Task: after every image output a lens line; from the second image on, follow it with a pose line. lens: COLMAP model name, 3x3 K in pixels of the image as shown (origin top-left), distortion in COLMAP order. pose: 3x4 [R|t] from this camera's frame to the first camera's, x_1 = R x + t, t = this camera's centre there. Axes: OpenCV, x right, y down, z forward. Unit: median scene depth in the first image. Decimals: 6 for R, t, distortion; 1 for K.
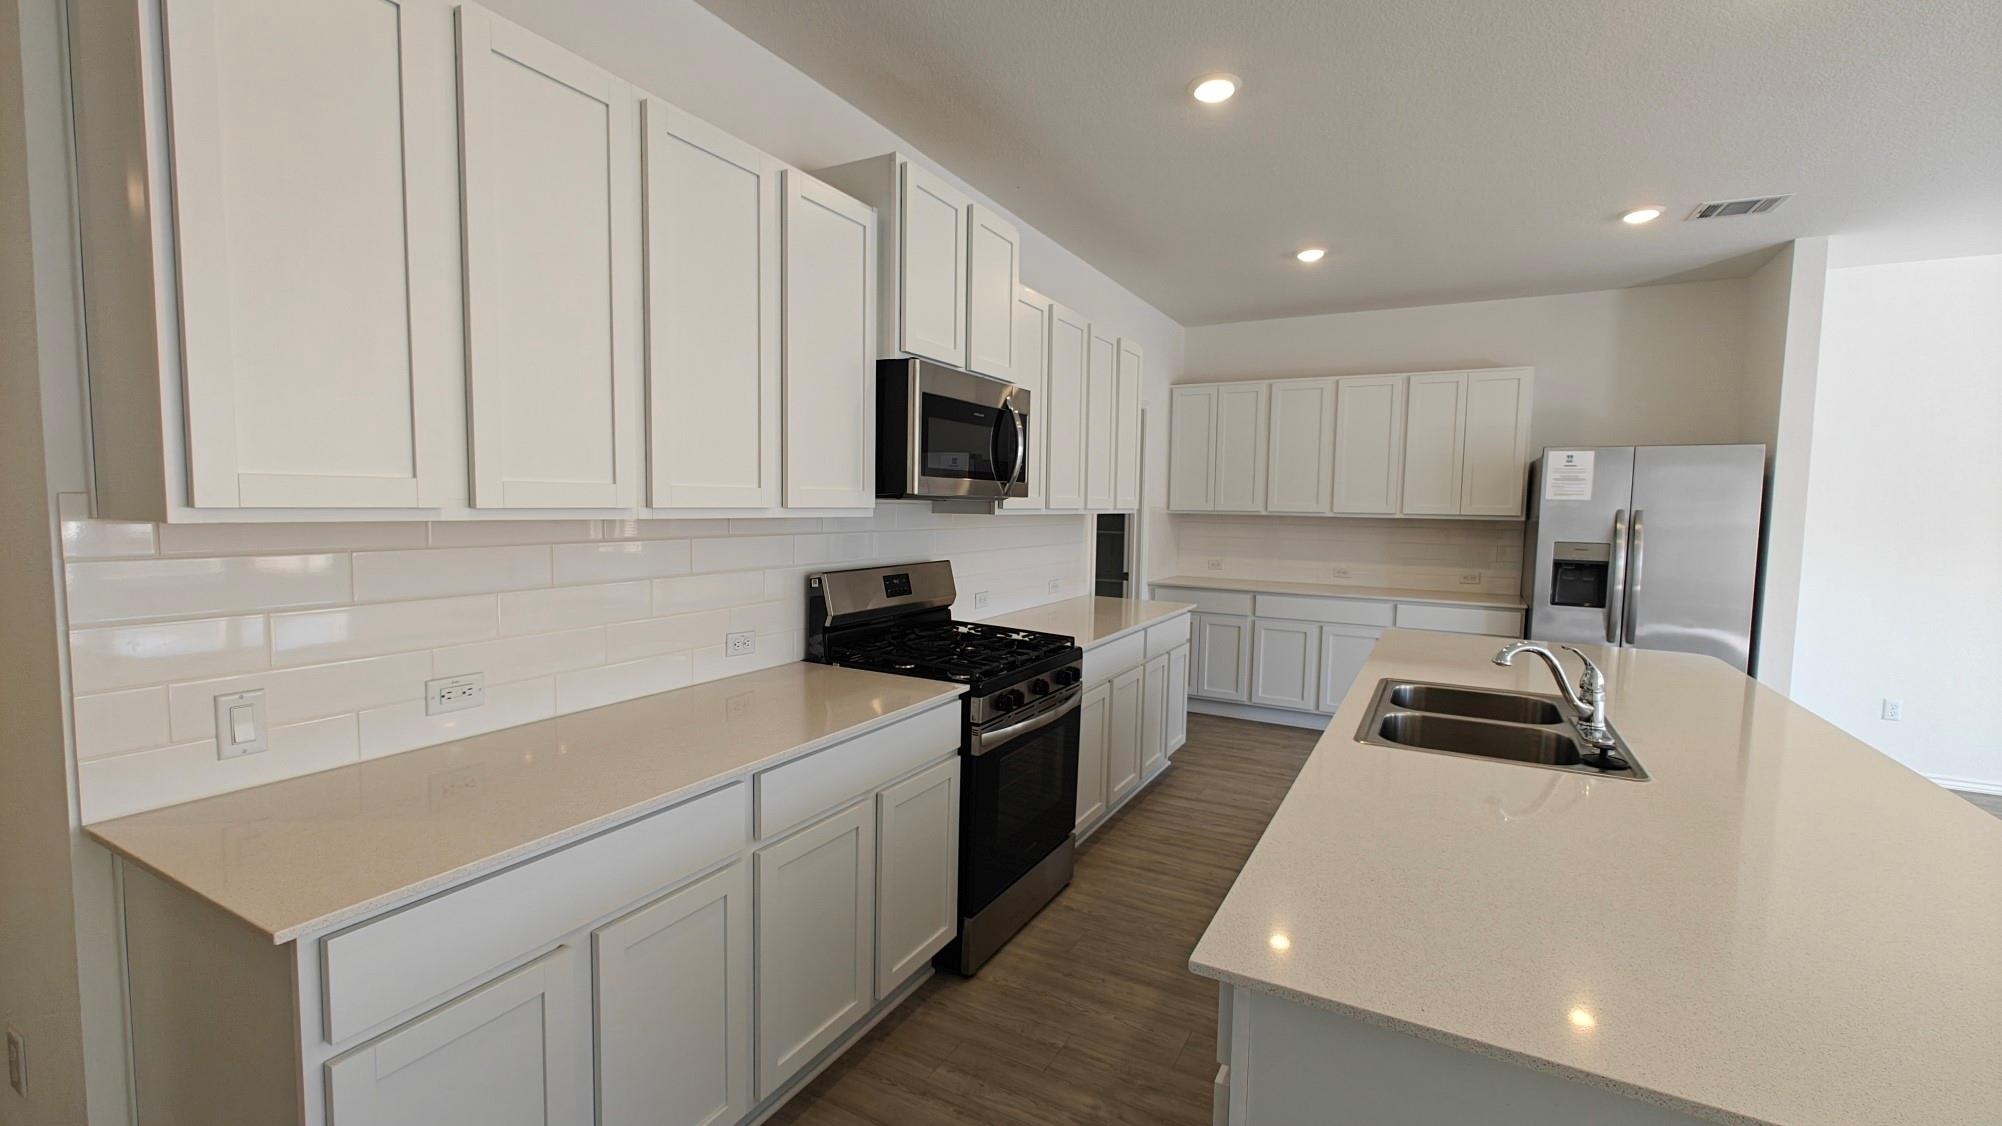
lens RADIAL K [[842.5, 0, 1001.0], [0, 842.5, 563.0], [0, 0, 1]] dist [0.002039, 0.000029]
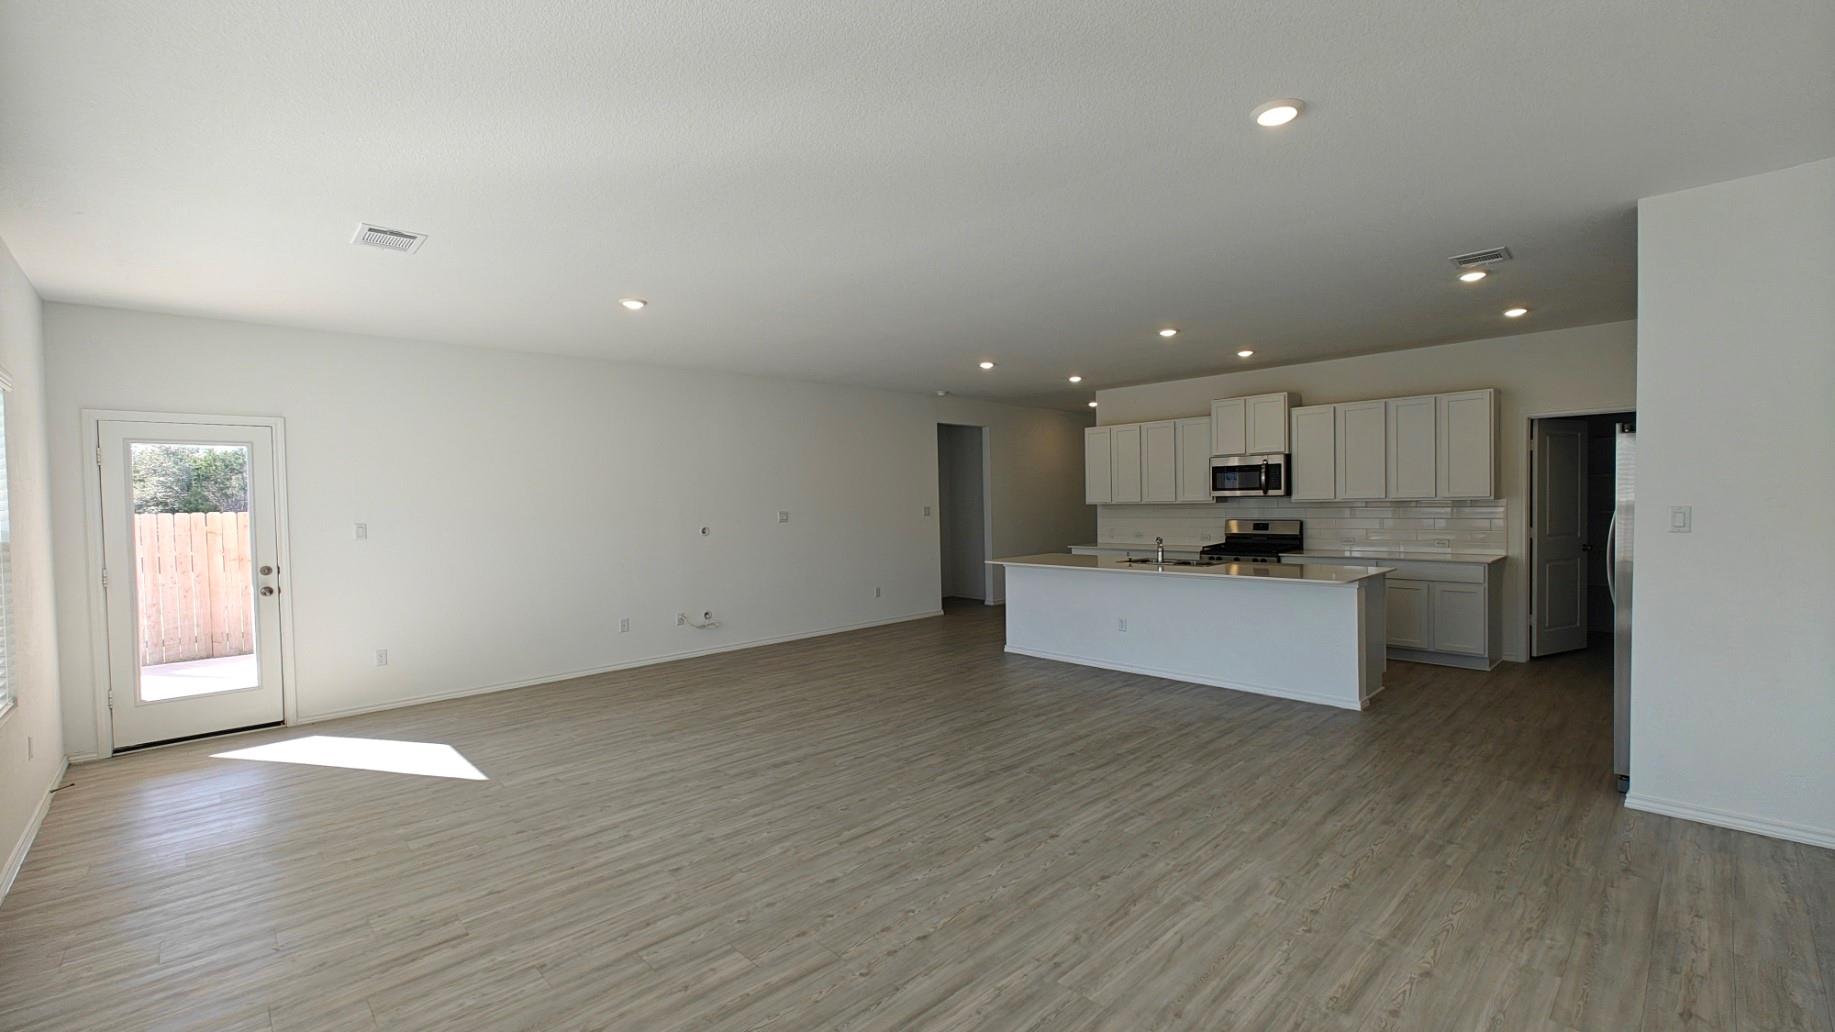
lens RADIAL K [[760.5, 0, 917.5], [0, 760.5, 516.0], [0, 0, 1]] dist [0.000043, 0.000039]
pose [[-0.309745, 0.010172, -0.950765, 1.849337], [-0.053708, 0.998159, 0.028176, -0.013622], [0.949302, 0.059791, -0.308628, 0.469312]]
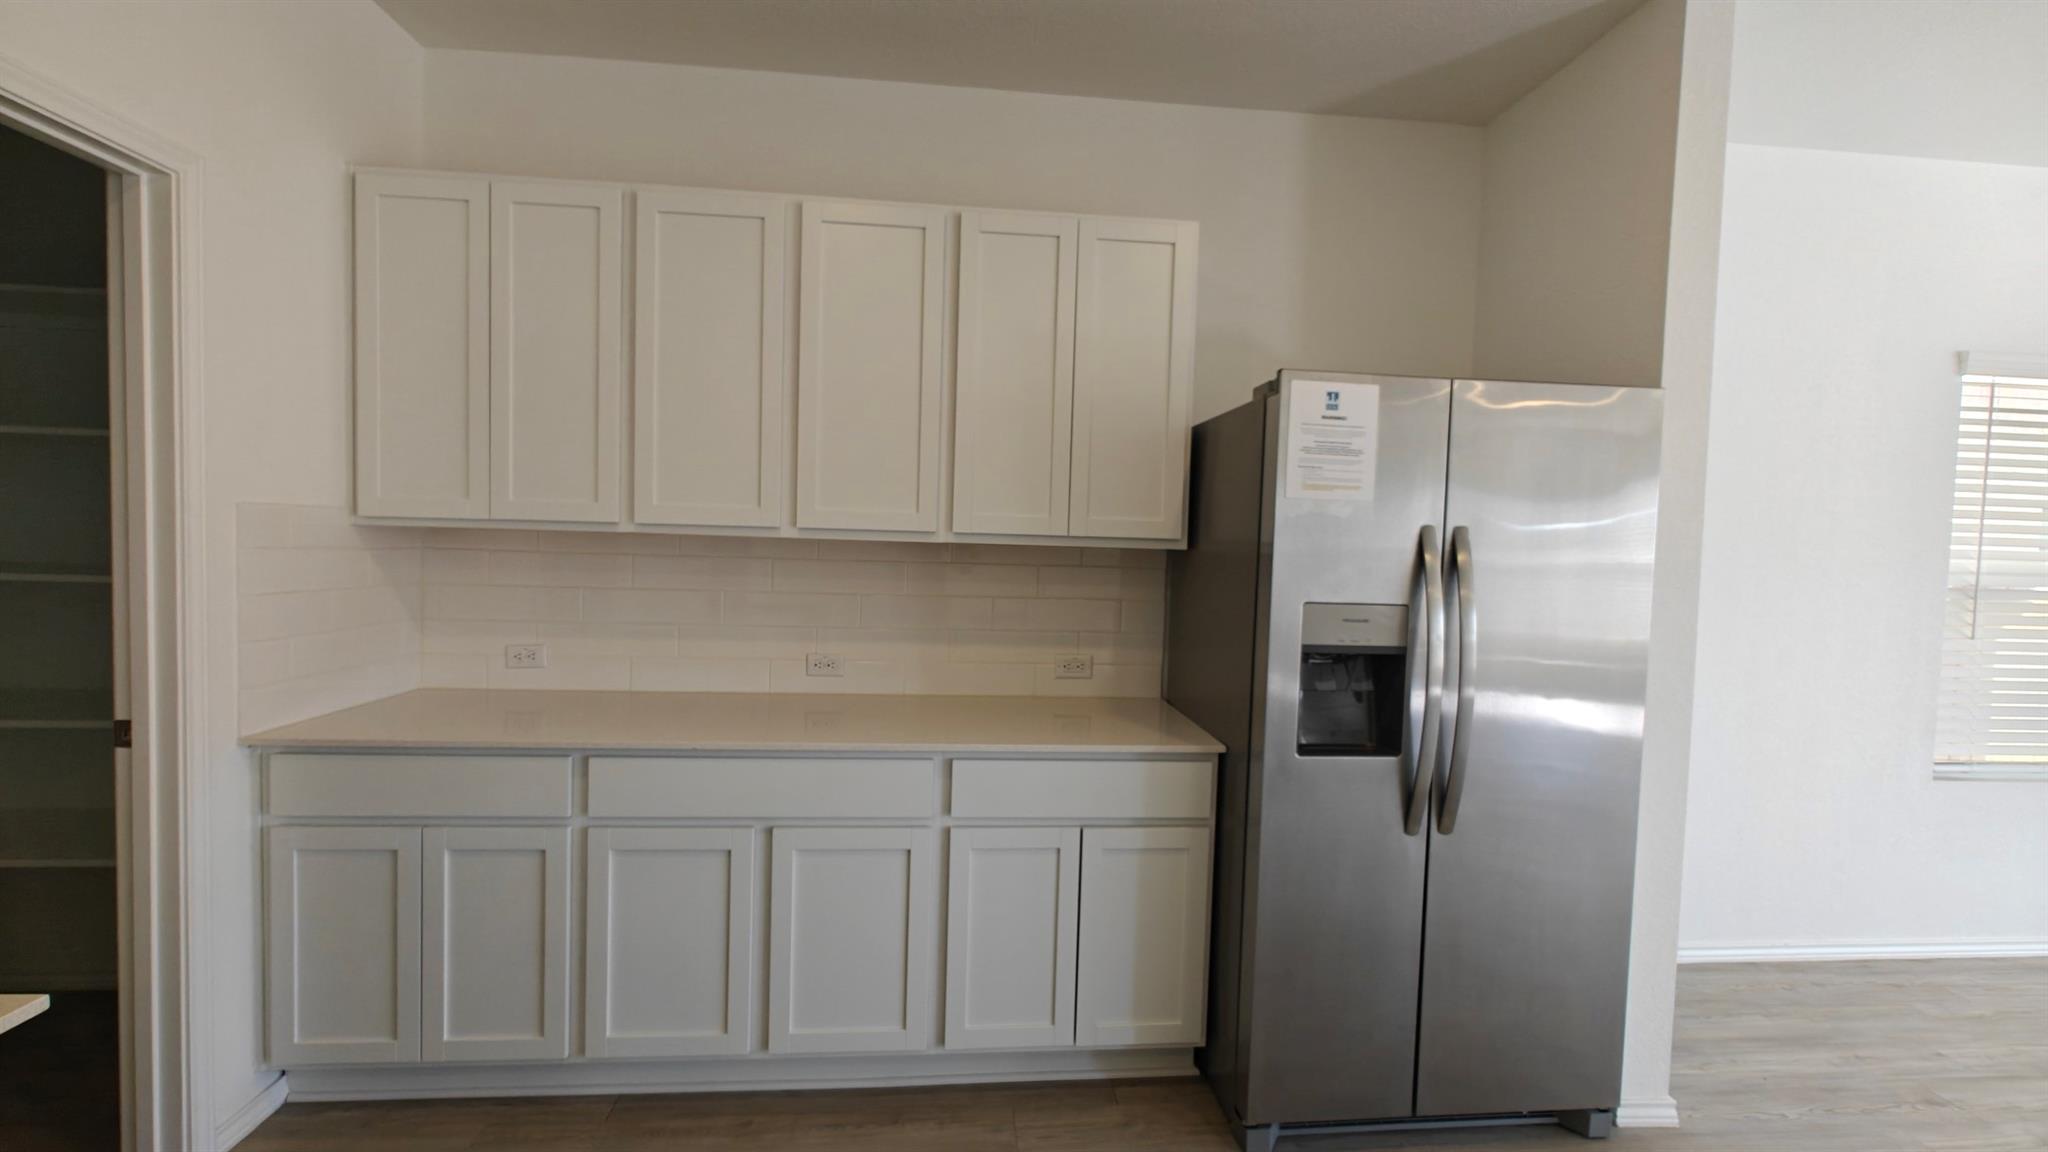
lens RADIAL K [[858.3, 0, 1024.0], [0, 858.3, 576.0], [0, 0, 1]] dist [-0.001368, -0.000234]
pose [[0.830917, -0.014733, 0.556201, 0.317157], [0.023482, 0.999687, -0.008599, -0.038080], [-0.555901, 0.020205, 0.831003, 0.742567]]
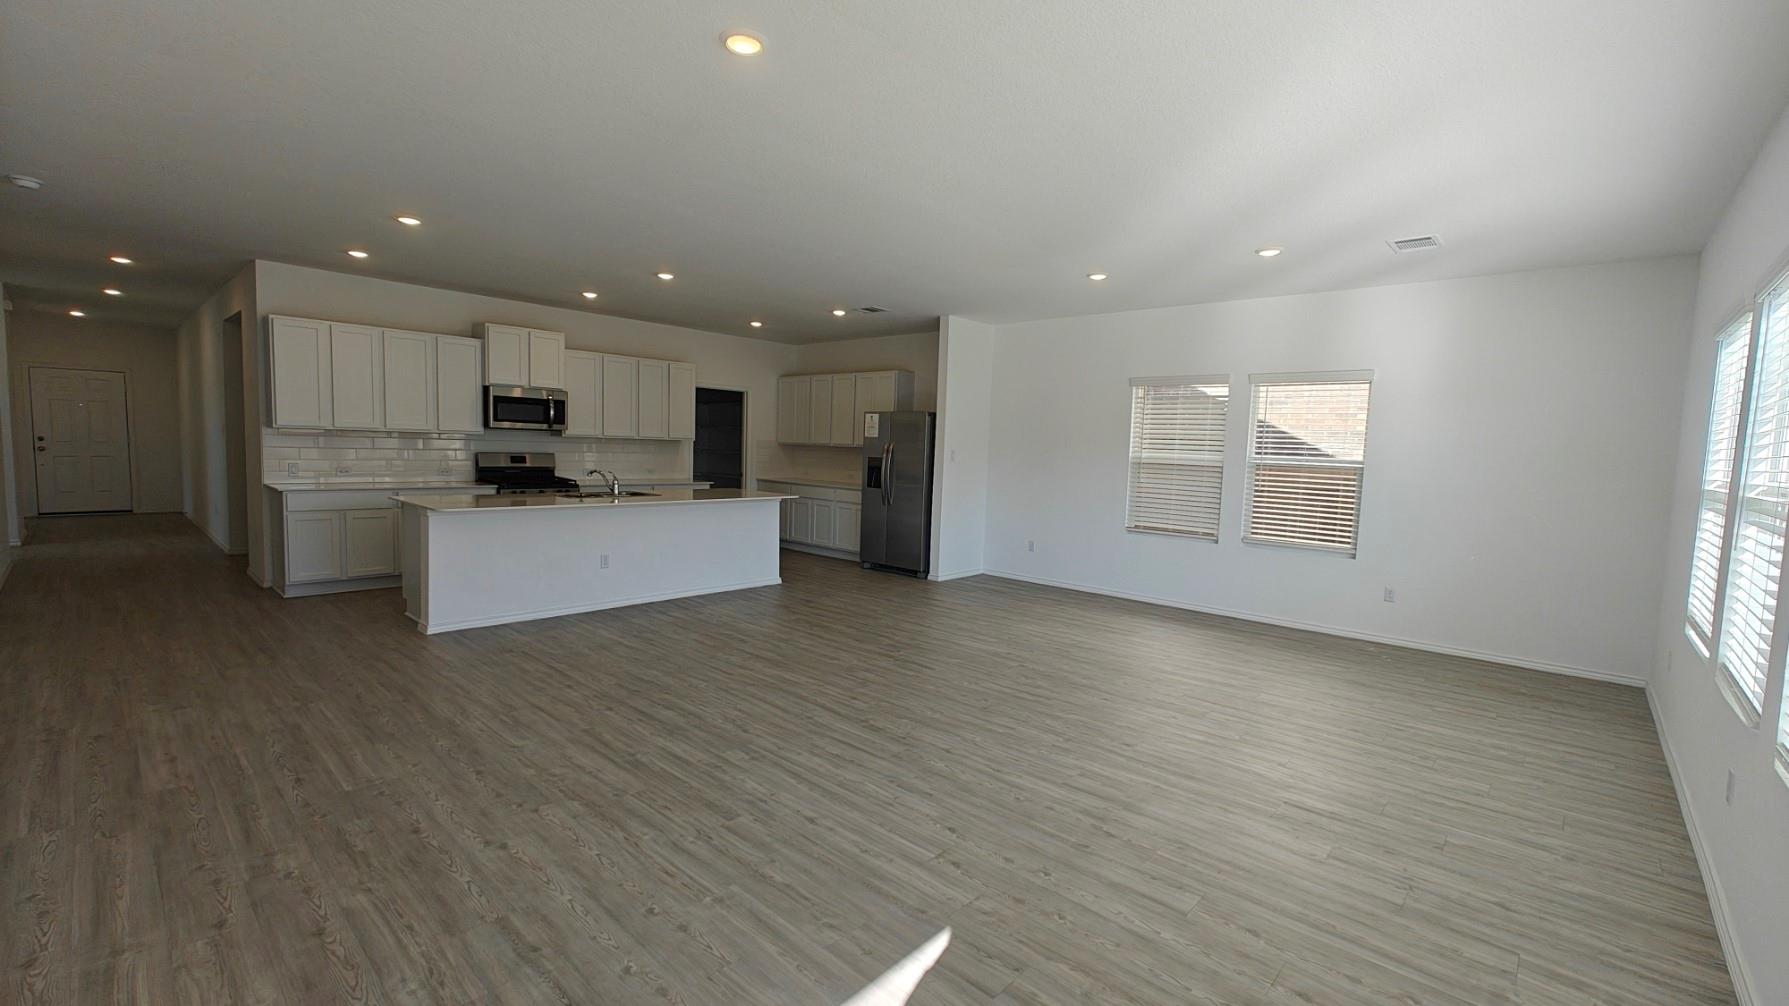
lens RADIAL K [[748.3, 0, 894.5], [0, 748.3, 503.0], [0, 0, 1]] dist [0.000779, 0.000101]
pose [[0.968931, 0.035588, -0.244758, 1.202465], [-0.035881, 0.999351, 0.003262, 0.082107], [0.244715, 0.005621, 0.969579, -0.796742]]
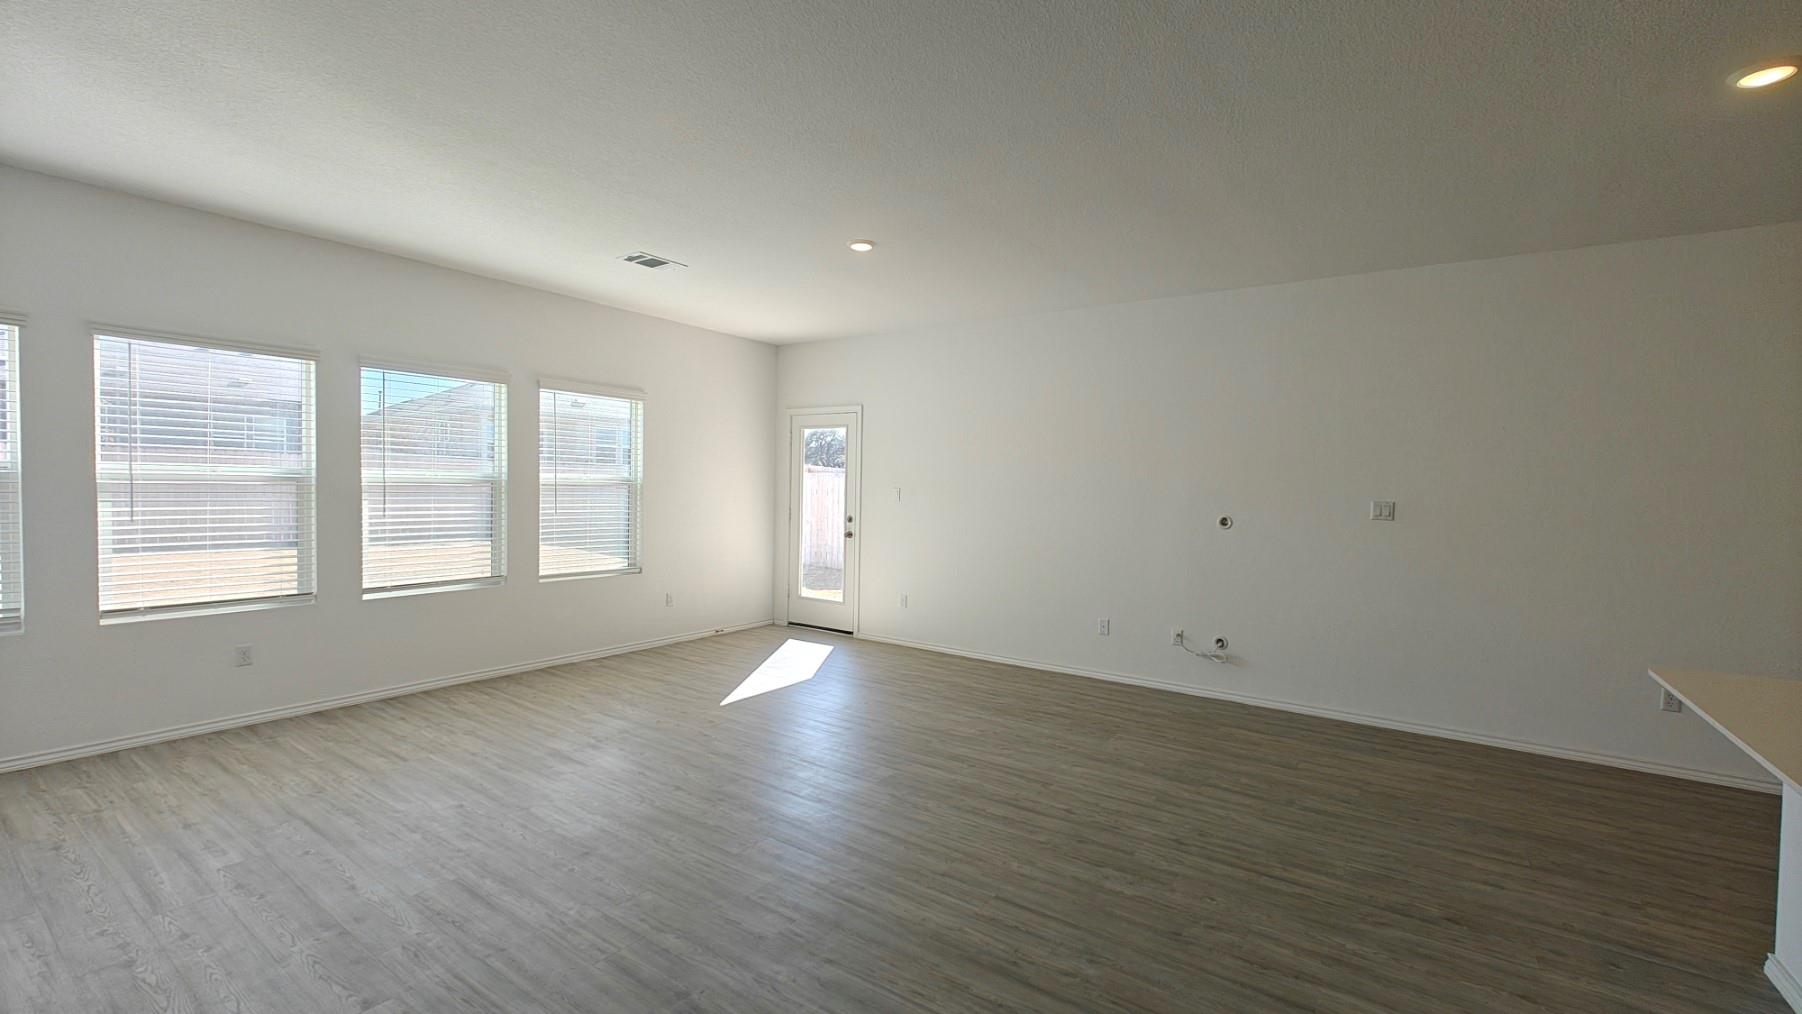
lens RADIAL K [[757.2, 0, 901.0], [0, 757.2, 507.0], [0, 0, 1]] dist [0.000724, 0.000261]
pose [[-0.992624, -0.043340, 0.113225, 0.766277], [-0.031617, 0.994142, 0.103353, -0.034871], [-0.117041, 0.099010, -0.988179, 0.707778]]
